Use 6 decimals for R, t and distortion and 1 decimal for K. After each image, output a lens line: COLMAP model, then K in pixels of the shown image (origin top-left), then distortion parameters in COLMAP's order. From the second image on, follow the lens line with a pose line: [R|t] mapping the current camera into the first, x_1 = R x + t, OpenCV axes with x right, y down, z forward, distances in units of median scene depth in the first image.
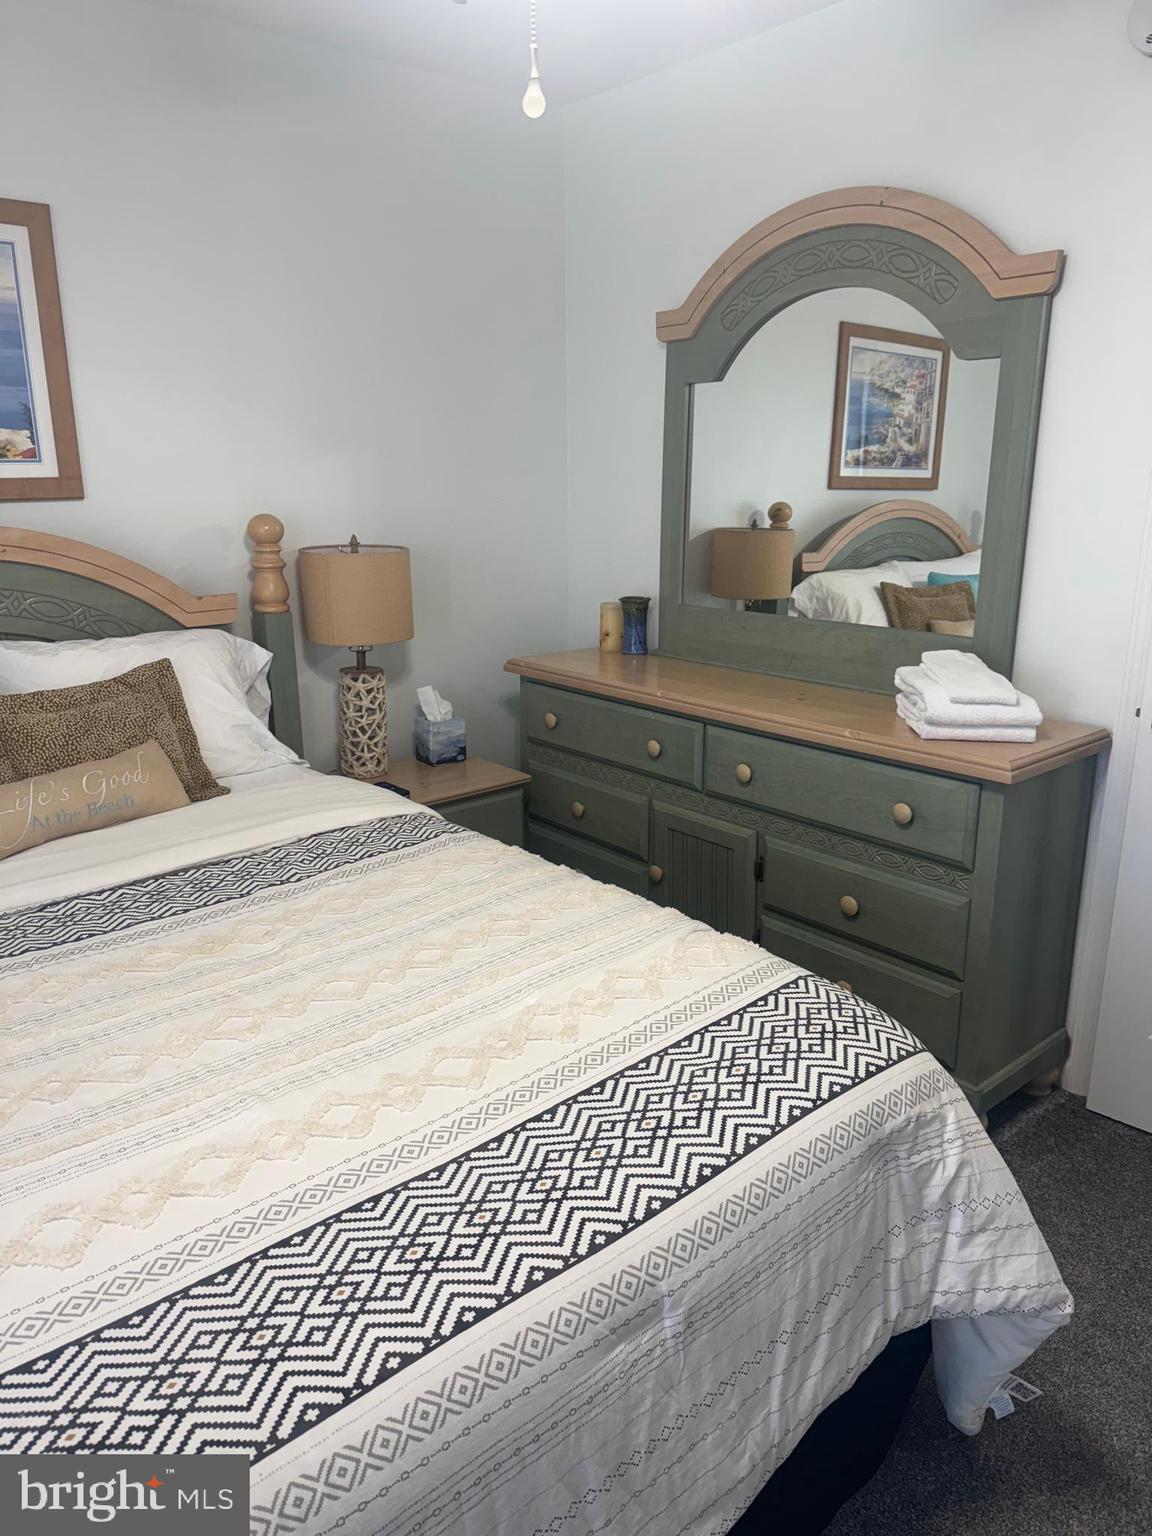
lens RADIAL K [[1087.0, 0, 547.7], [0, 1087.0, 766.8], [0, 0, 1]] dist [0.121236, -0.216072]
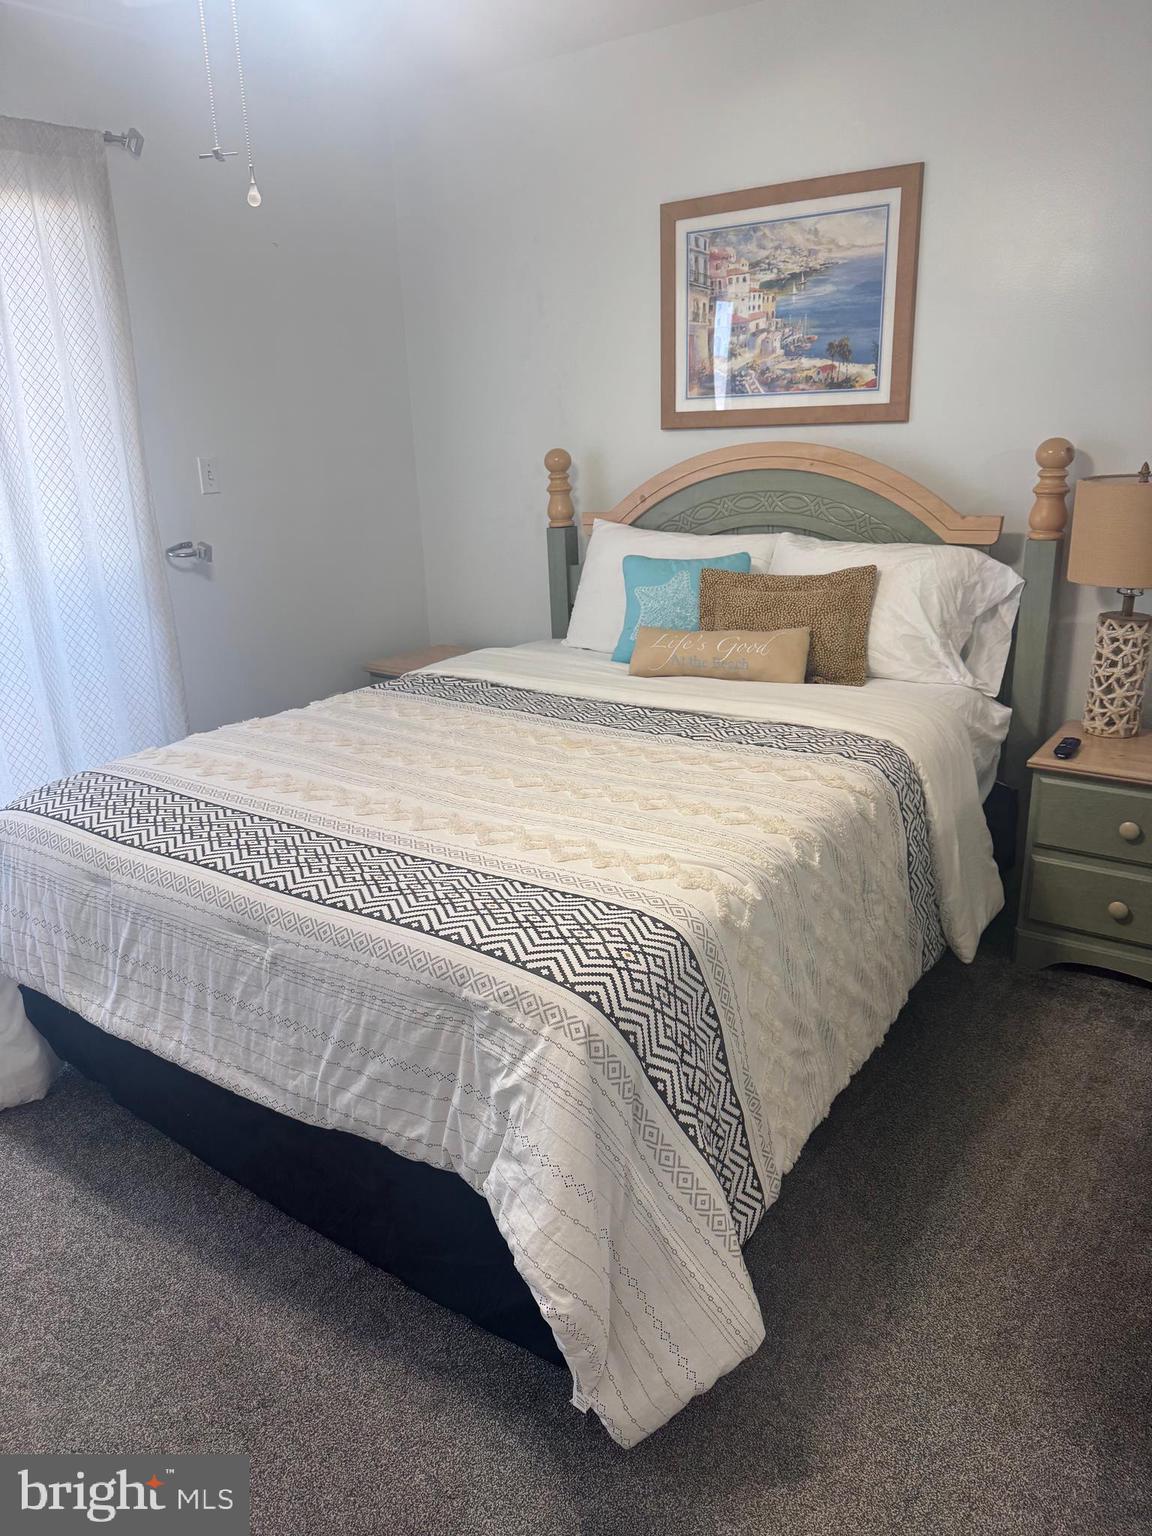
lens RADIAL K [[1087.0, 0, 547.7], [0, 1087.0, 766.8], [0, 0, 1]] dist [0.121236, -0.216072]
pose [[0.234553, 0.298289, -0.925207, 0.846616], [-0.226089, 0.942398, 0.246515, -0.128235], [0.945446, 0.151359, 0.288482, 0.458242]]
